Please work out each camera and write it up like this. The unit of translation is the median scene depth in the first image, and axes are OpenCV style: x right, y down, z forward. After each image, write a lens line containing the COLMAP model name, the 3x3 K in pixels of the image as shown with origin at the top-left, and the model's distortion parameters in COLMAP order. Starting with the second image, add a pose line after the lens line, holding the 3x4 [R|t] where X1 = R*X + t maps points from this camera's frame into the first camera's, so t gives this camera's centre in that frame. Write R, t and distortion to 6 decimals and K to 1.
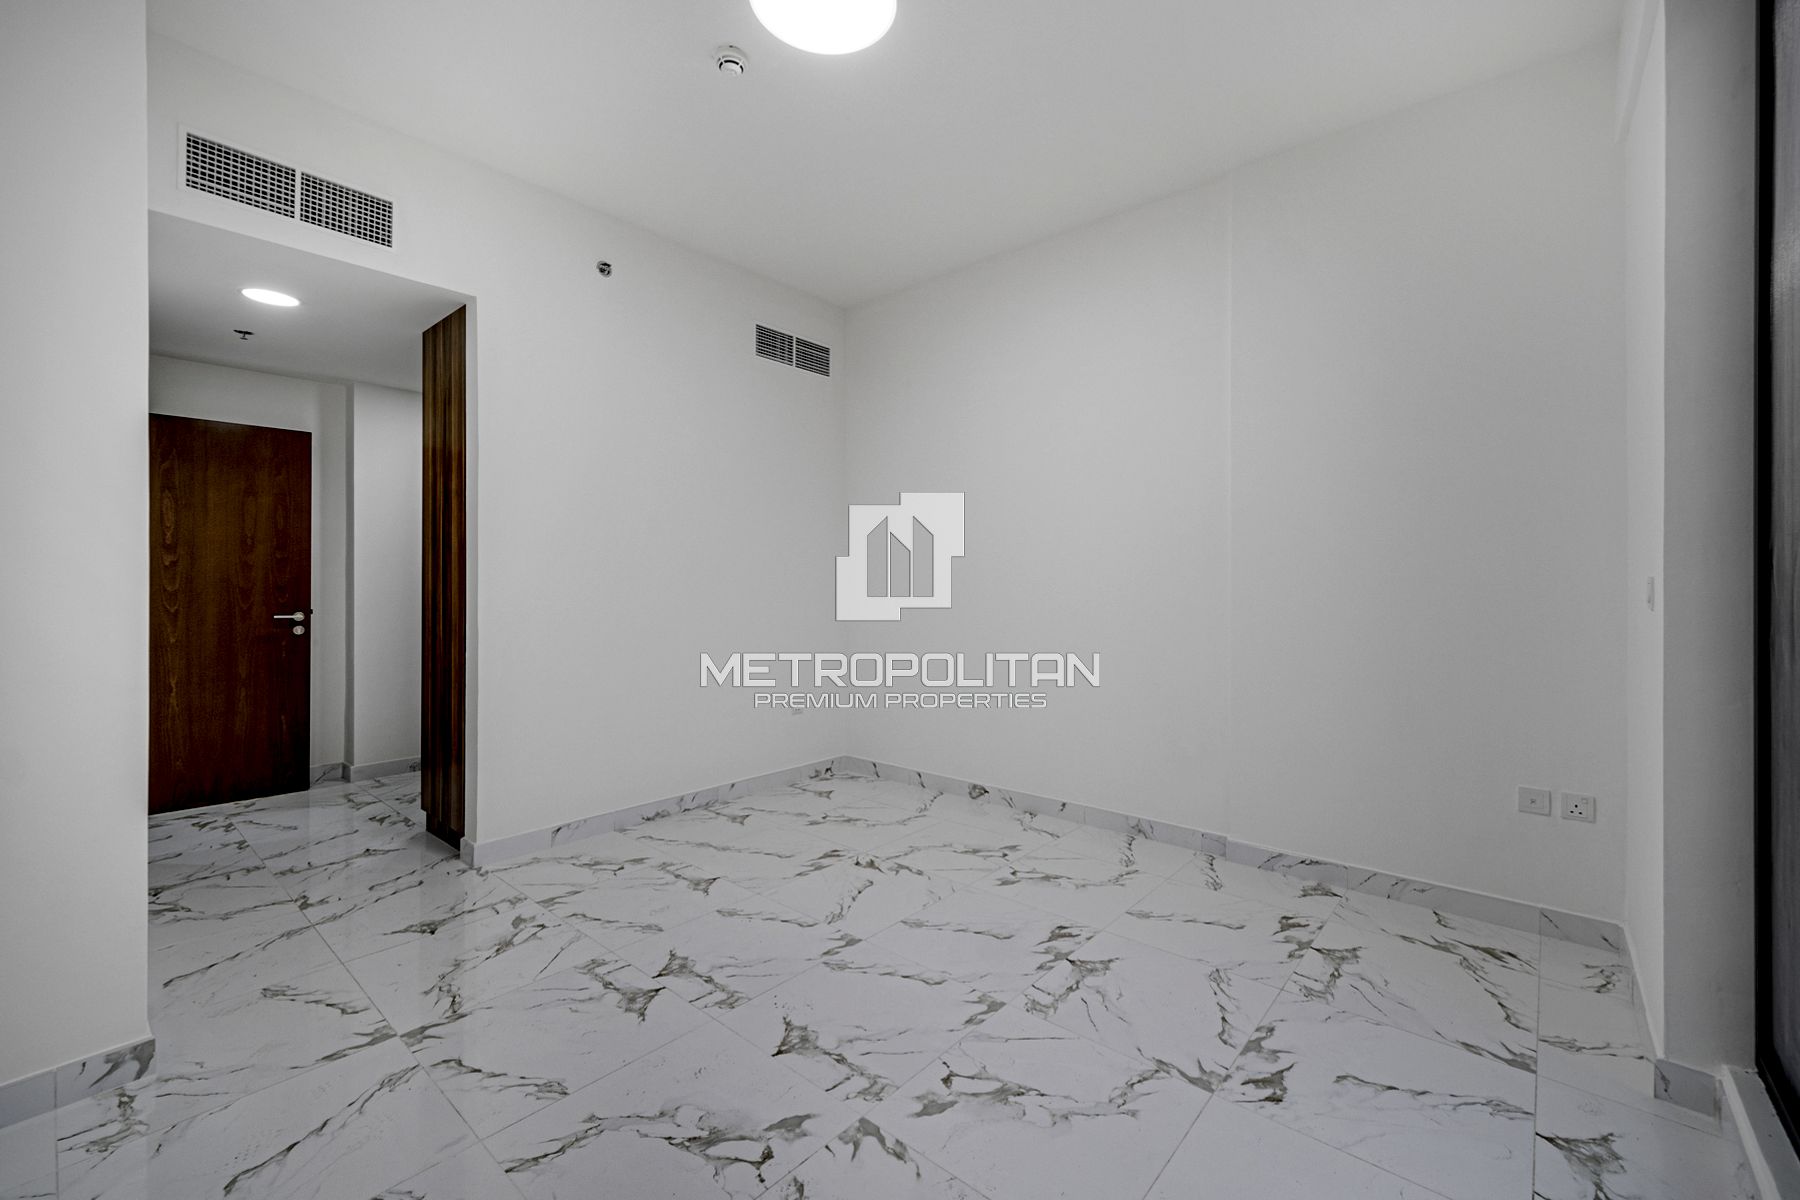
lens RADIAL K [[743.3, 0, 921.7], [0, 743.3, 582.1], [0, 0, 1]] dist [0.001490, -0.003318]
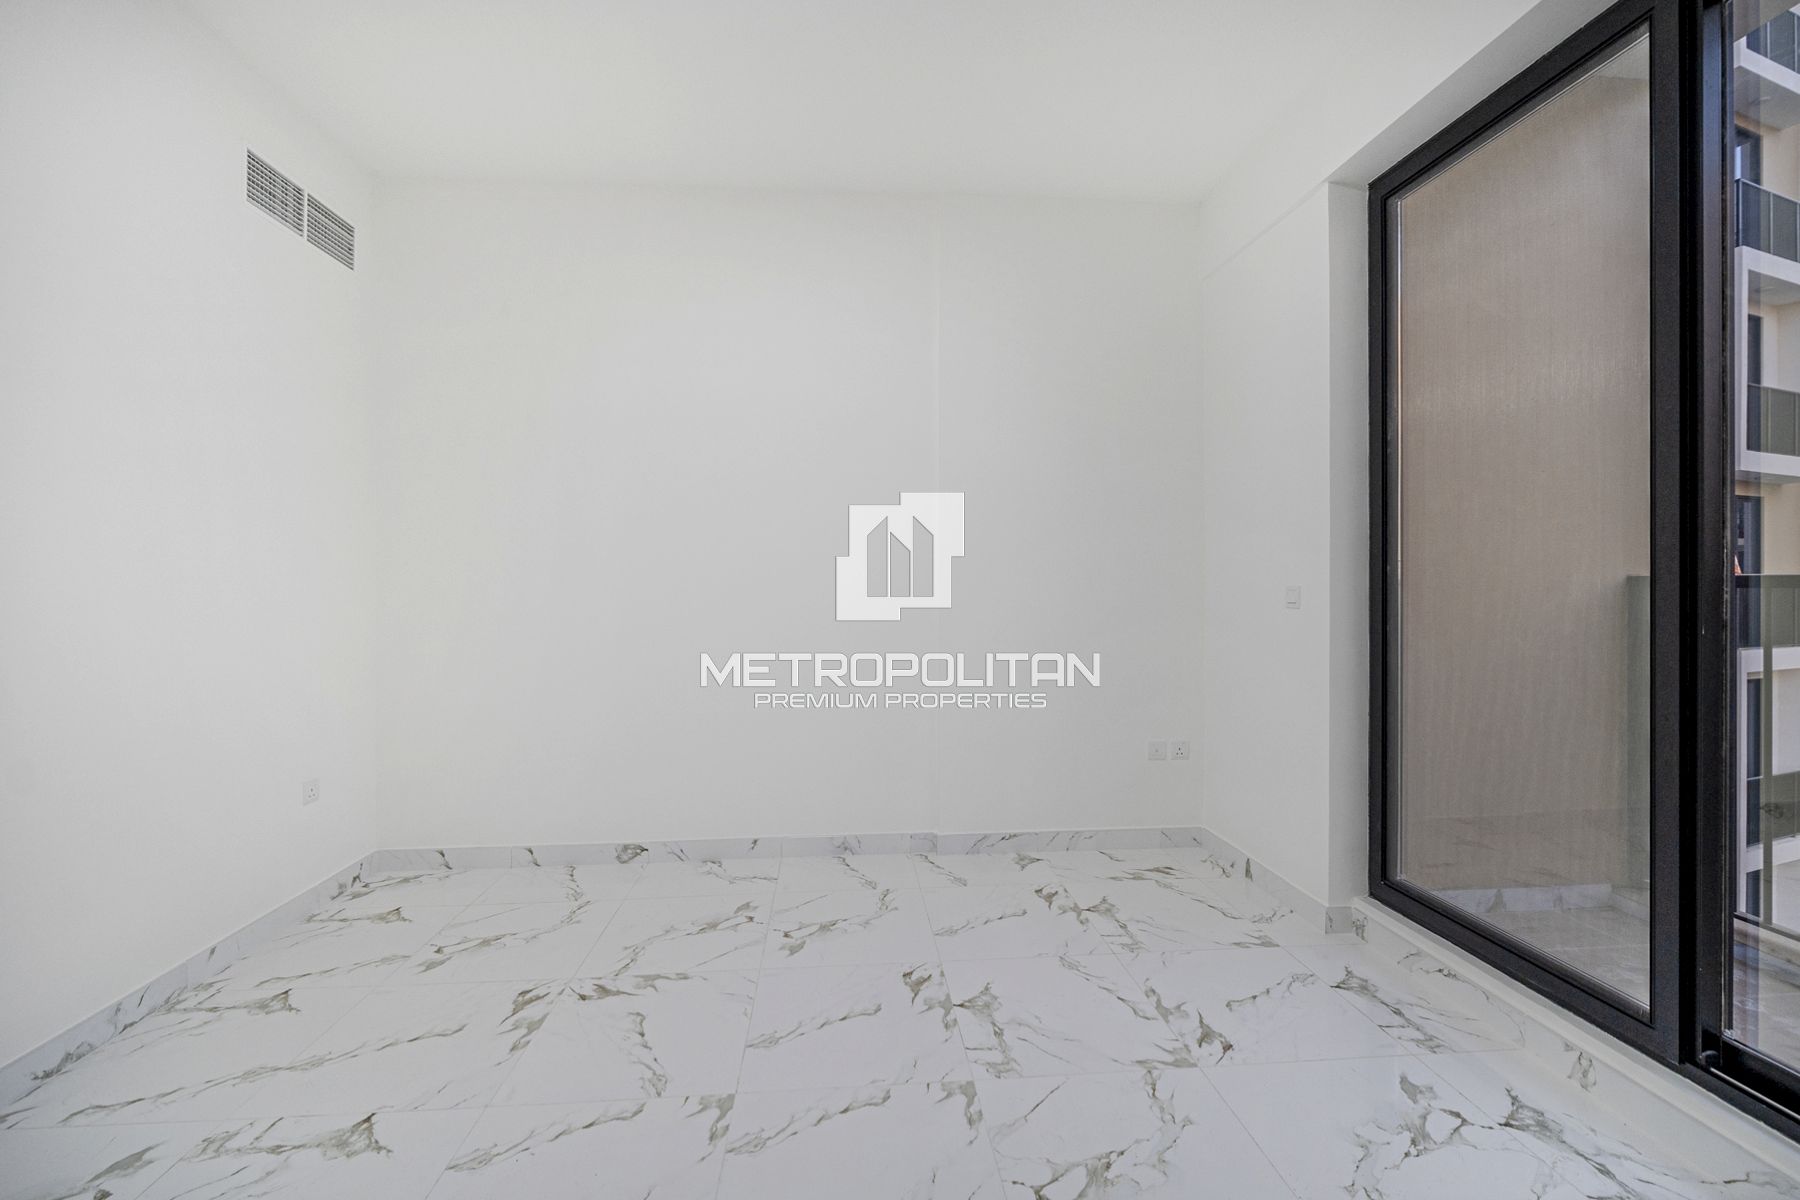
lens RADIAL K [[743.3, 0, 895.9], [0, 743.3, 592.1], [0, 0, 1]] dist [0.001490, -0.003318]
pose [[0.703376, -0.004773, 0.710802, -0.370351], [0.000615, 0.999981, 0.006107, -0.002572], [-0.710818, -0.003858, 0.703365, 0.305472]]
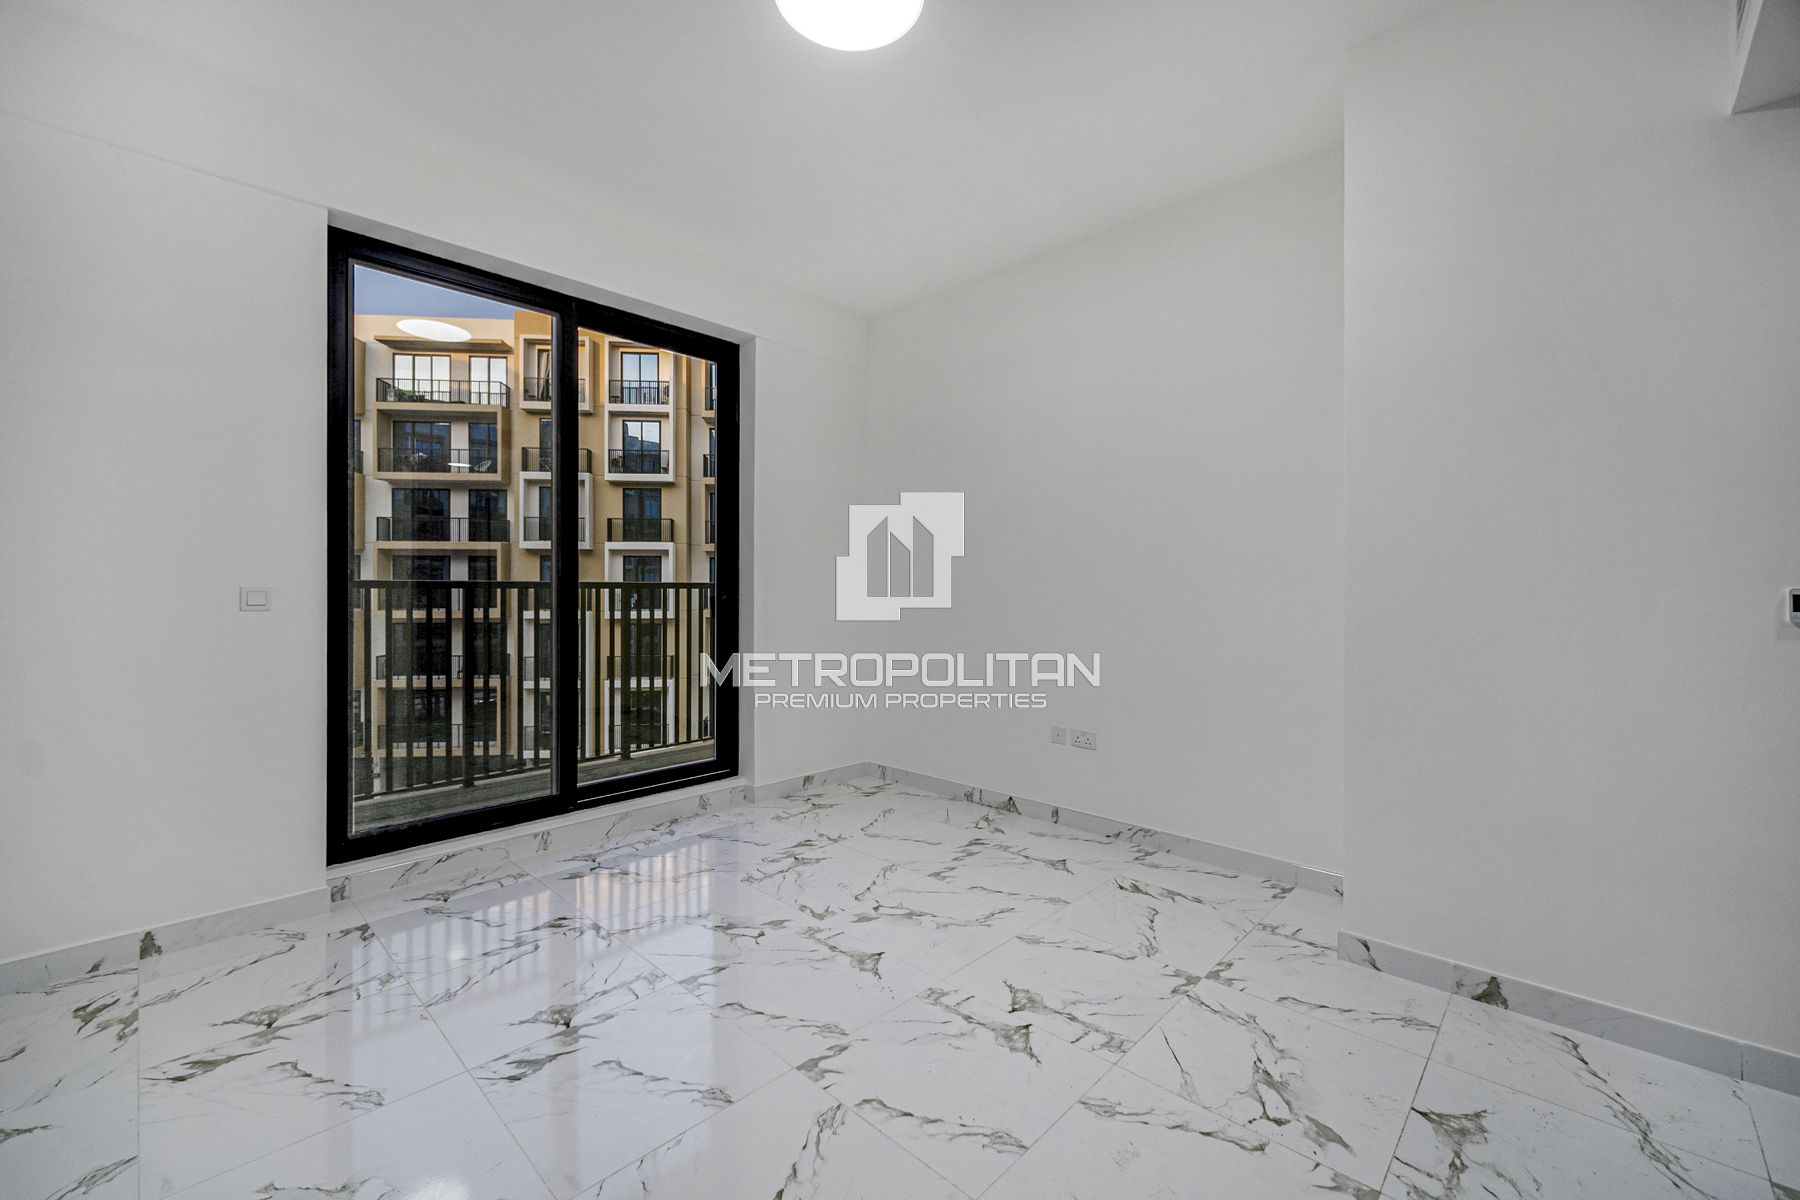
lens RADIAL K [[743.3, 0, 900.8], [0, 743.3, 592.0], [0, 0, 1]] dist [0.001490, -0.003318]
pose [[-0.998832, -0.004101, 0.048154, -0.171941], [-0.003645, 0.999948, 0.009552, -0.008089], [-0.048190, 0.009365, -0.998794, 1.364937]]
